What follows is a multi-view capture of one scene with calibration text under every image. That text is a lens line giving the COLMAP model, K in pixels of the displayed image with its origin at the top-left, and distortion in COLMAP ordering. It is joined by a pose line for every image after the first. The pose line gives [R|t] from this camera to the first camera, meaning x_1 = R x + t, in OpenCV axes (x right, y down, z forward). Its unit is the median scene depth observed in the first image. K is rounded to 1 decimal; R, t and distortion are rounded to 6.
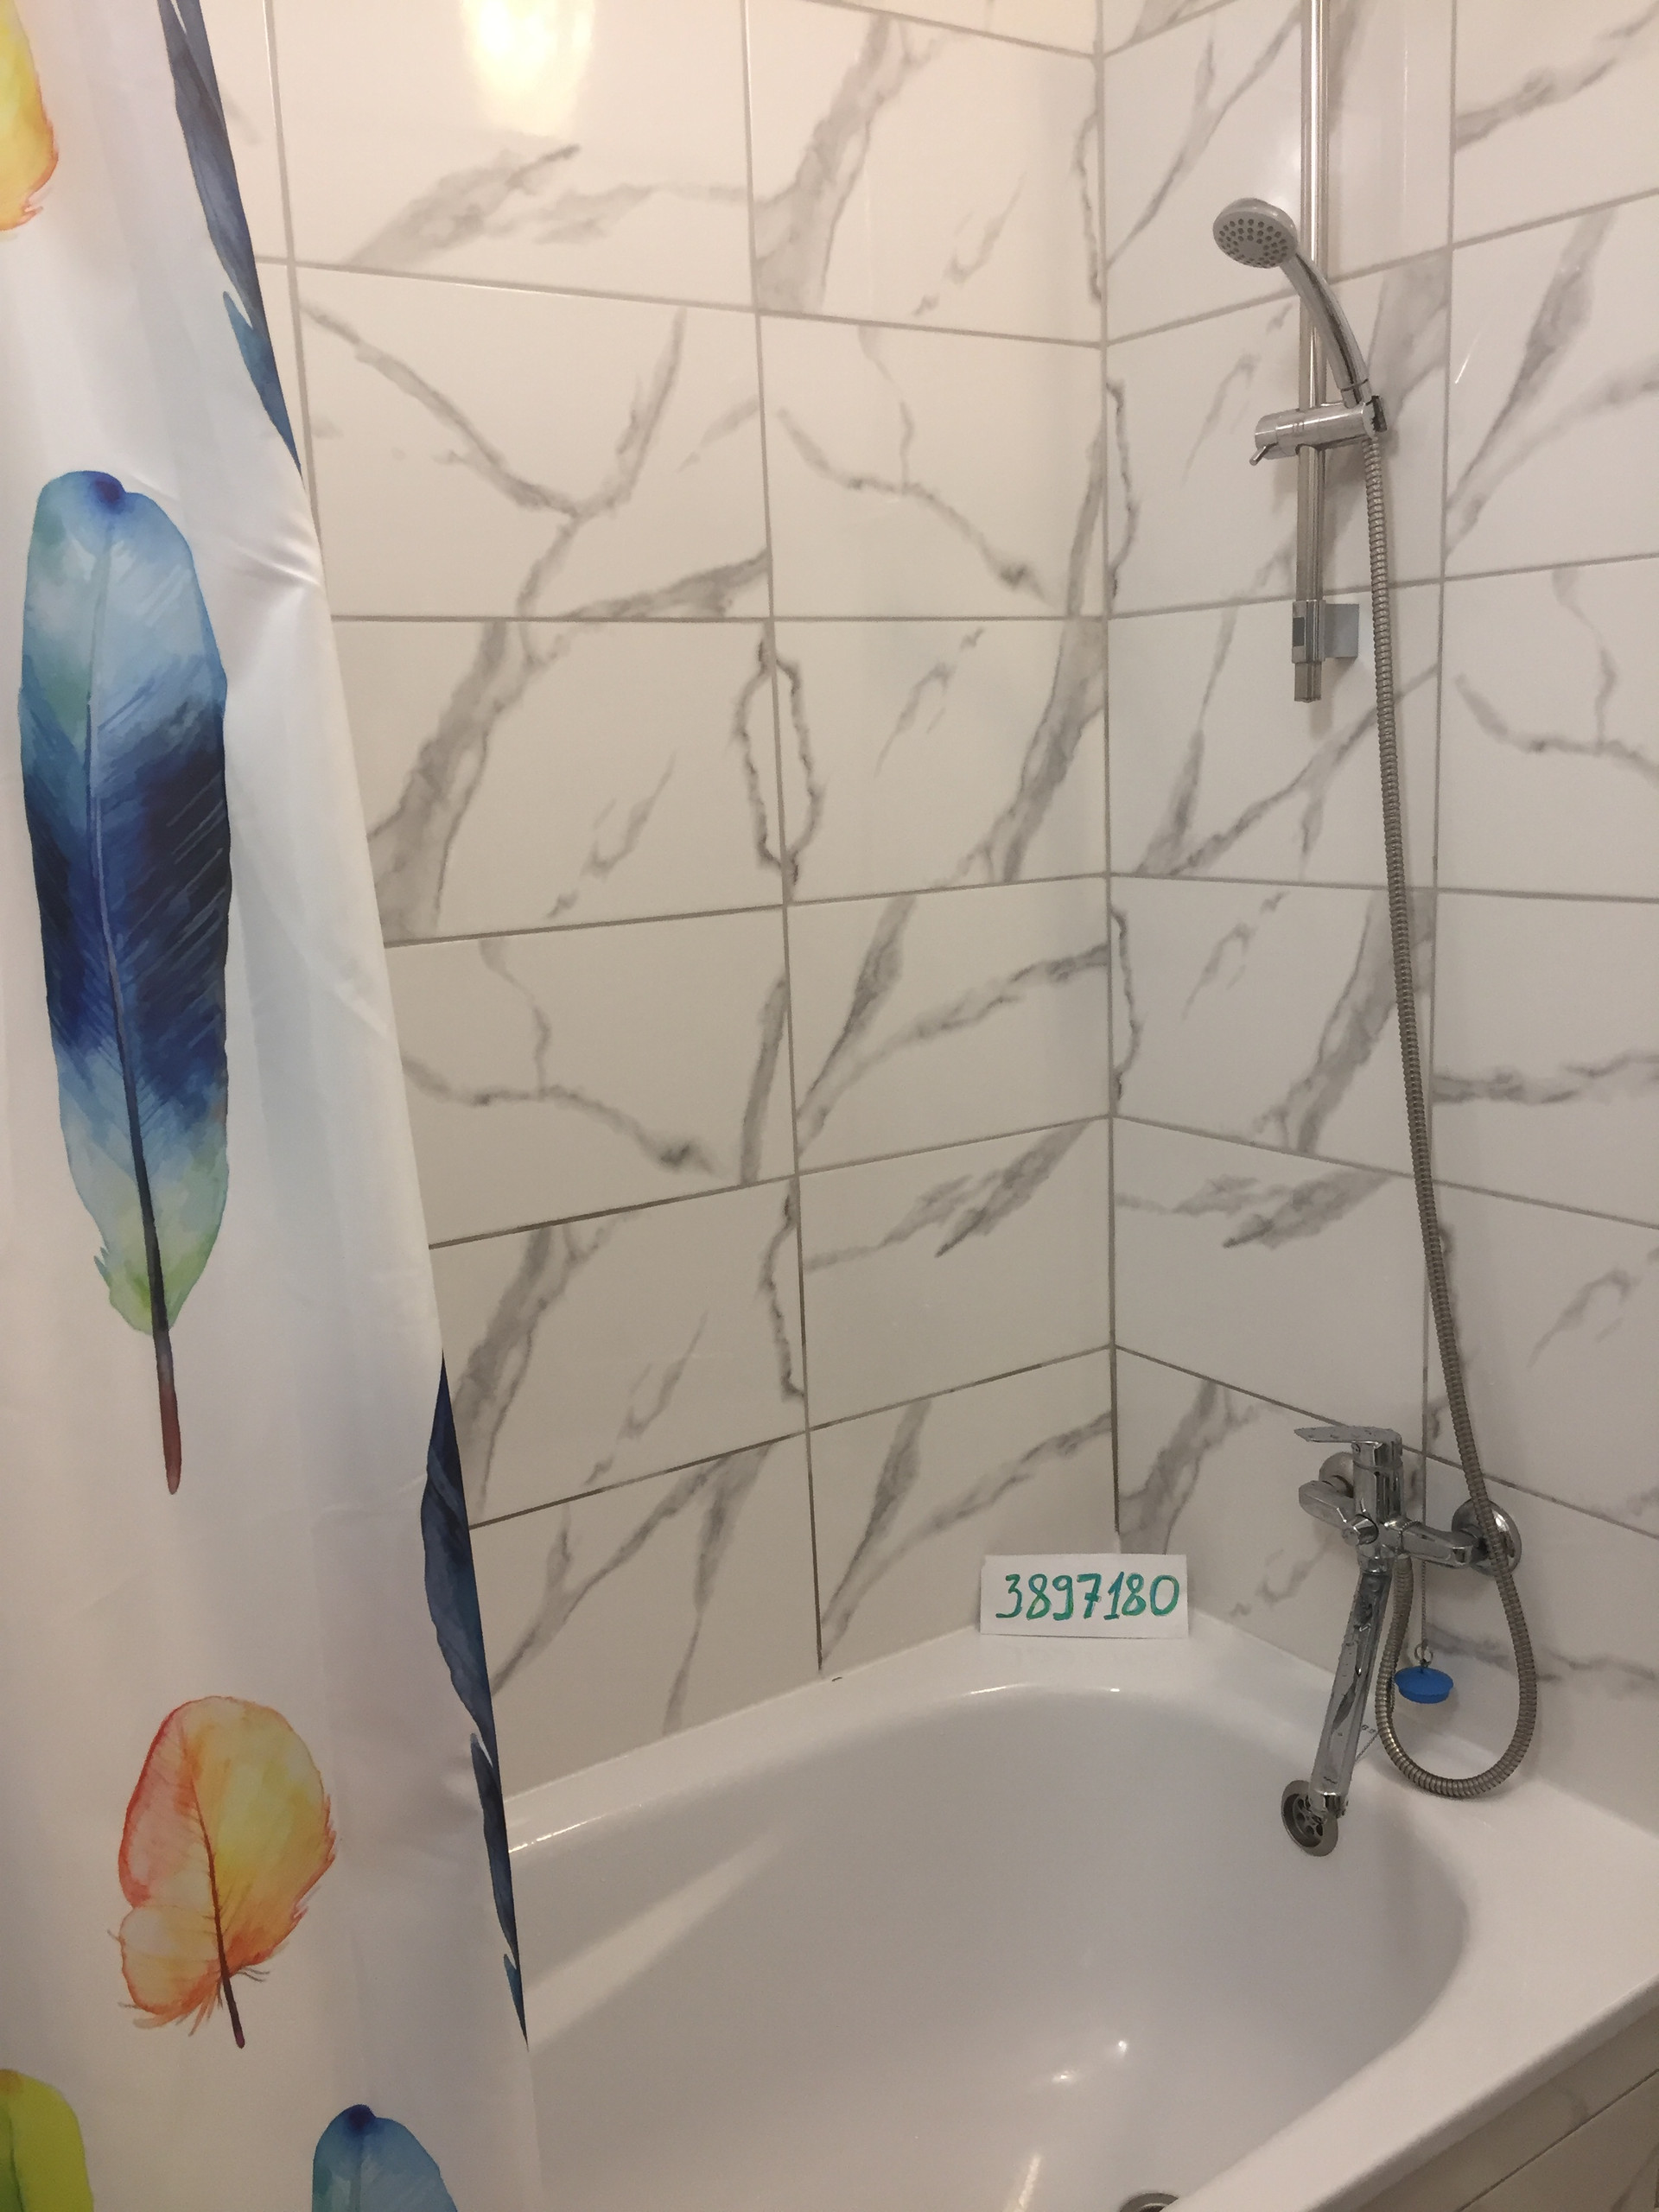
lens RADIAL K [[1913.7, 0, 836.3], [0, 1913.7, 1103.4], [0, 0, 1]] dist [0.100182, -0.139580]
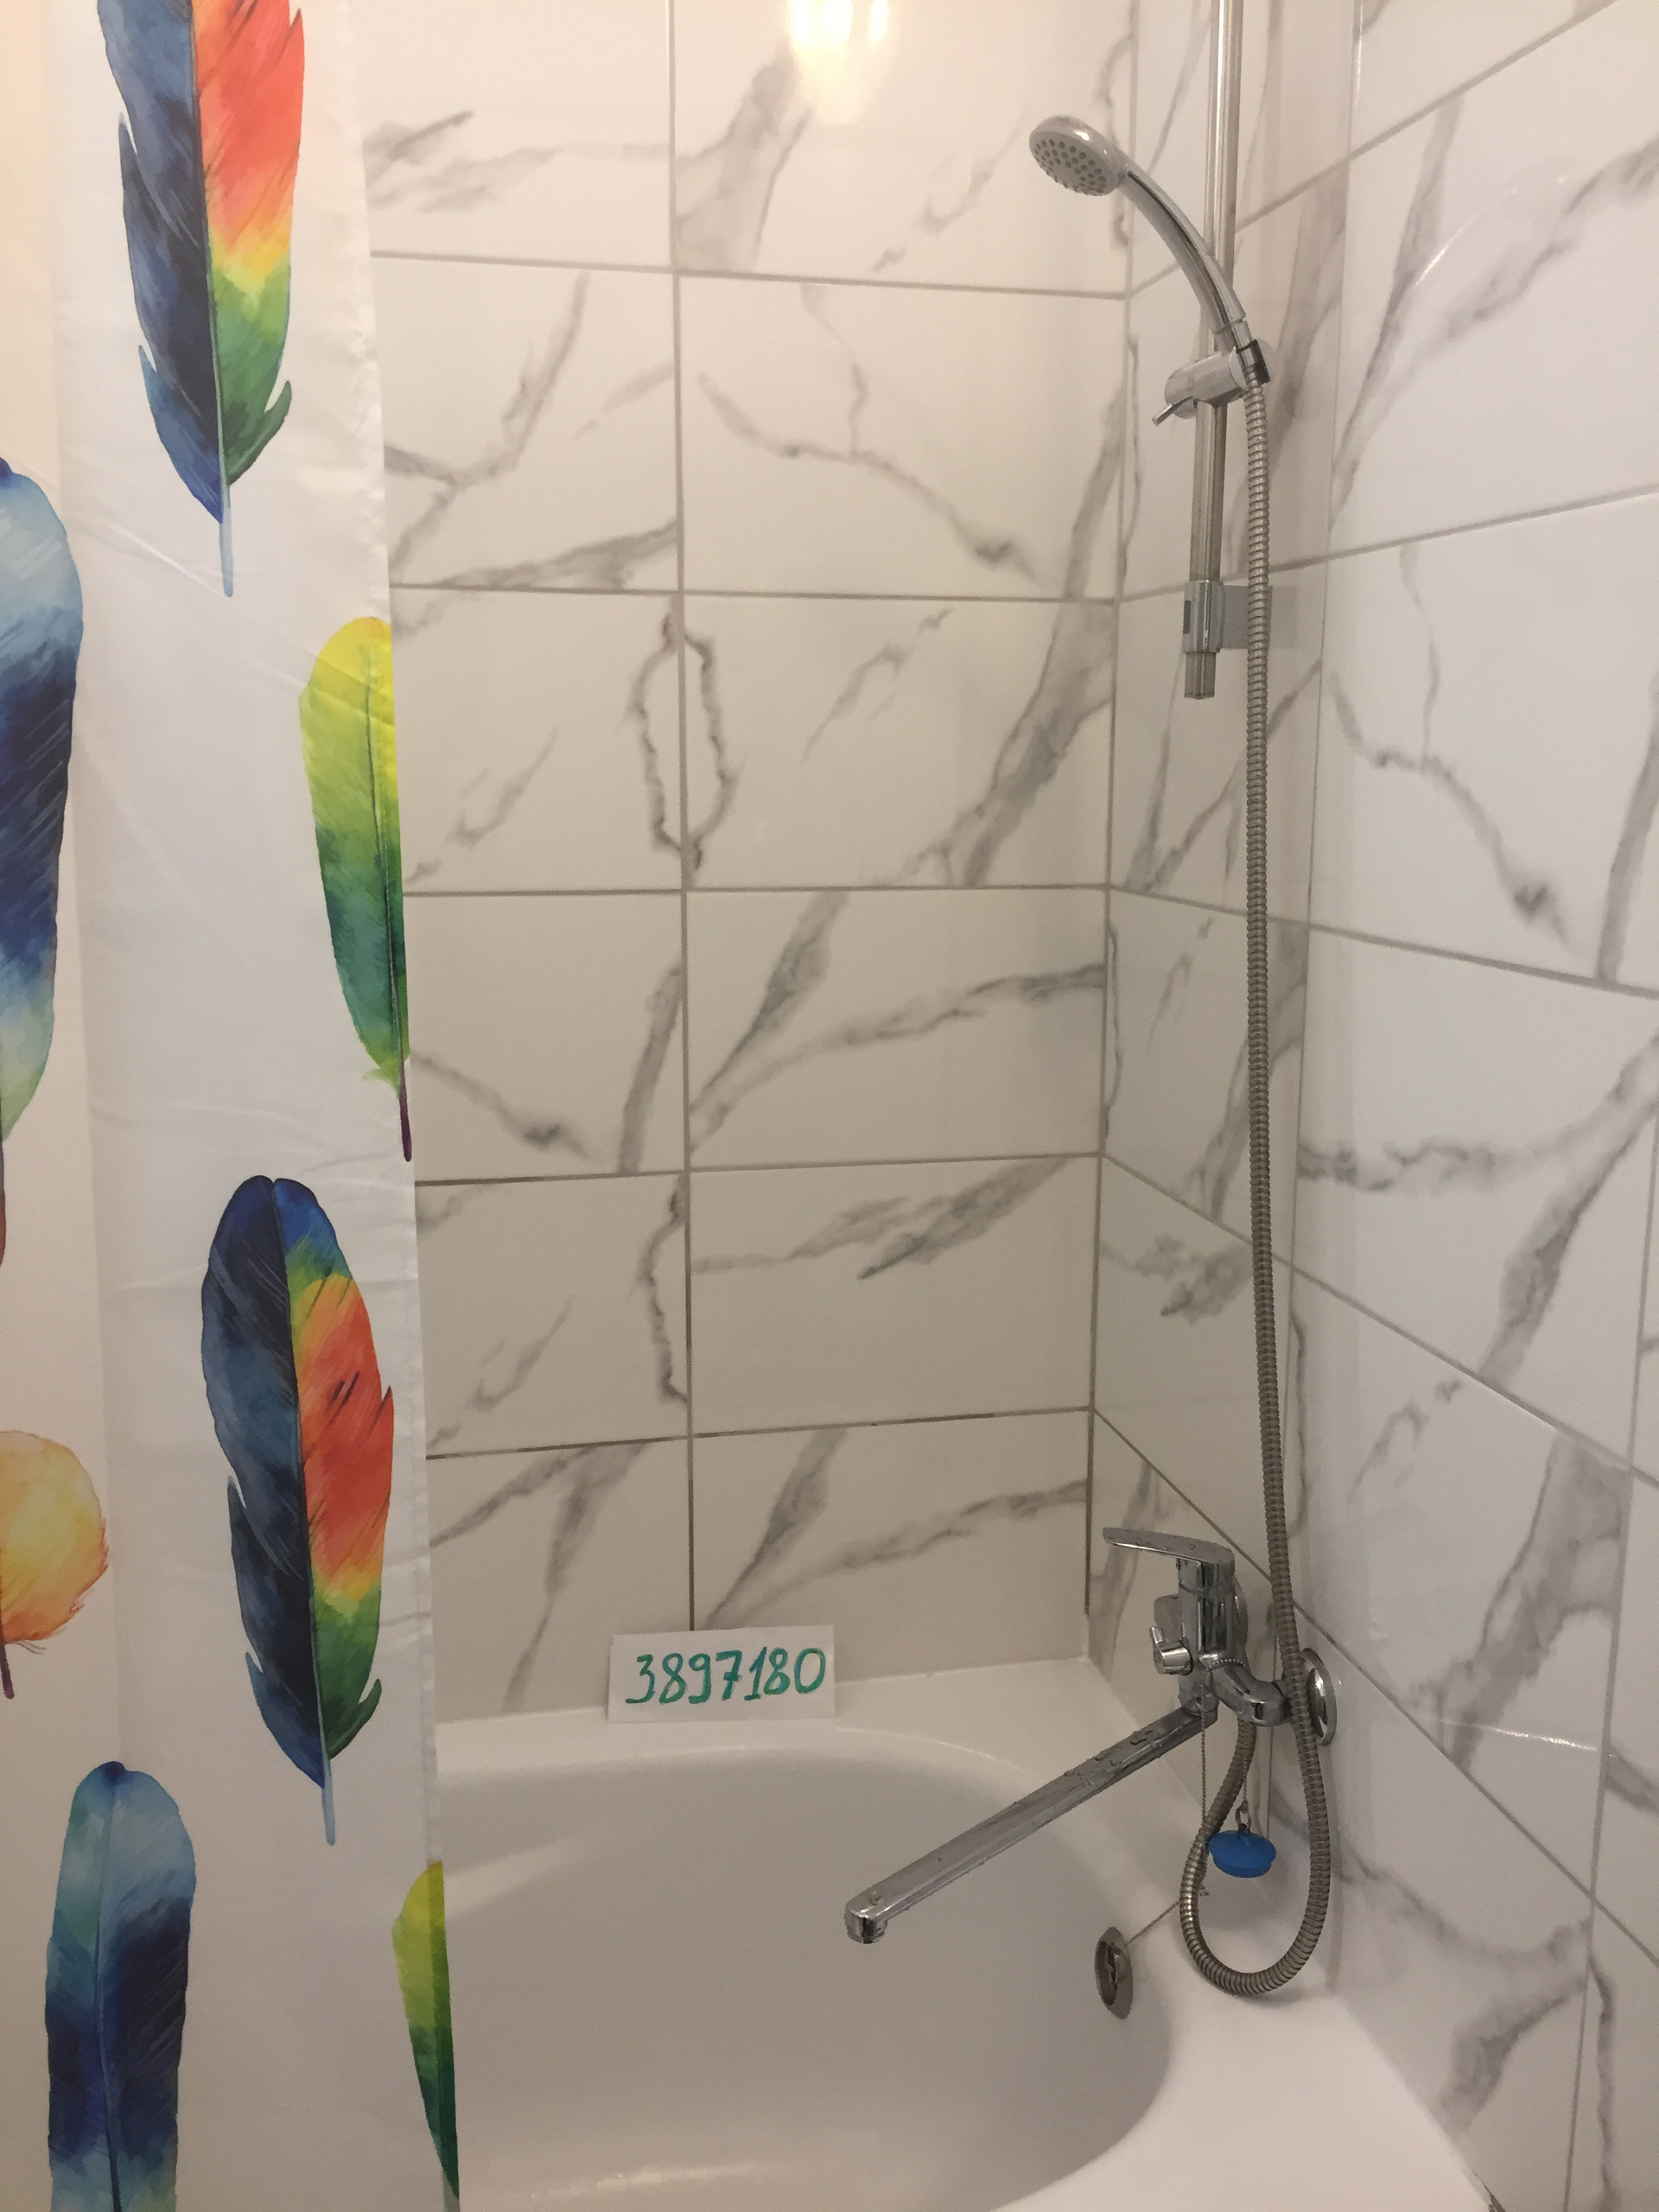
lens RADIAL K [[1913.7, 0, 836.3], [0, 1913.7, 1103.4], [0, 0, 1]] dist [0.100182, -0.139580]
pose [[0.924712, 0.112428, -0.363686, 0.397277], [-0.111980, 0.993458, 0.022389, -0.026593], [0.363824, 0.020022, 0.931253, 0.128791]]
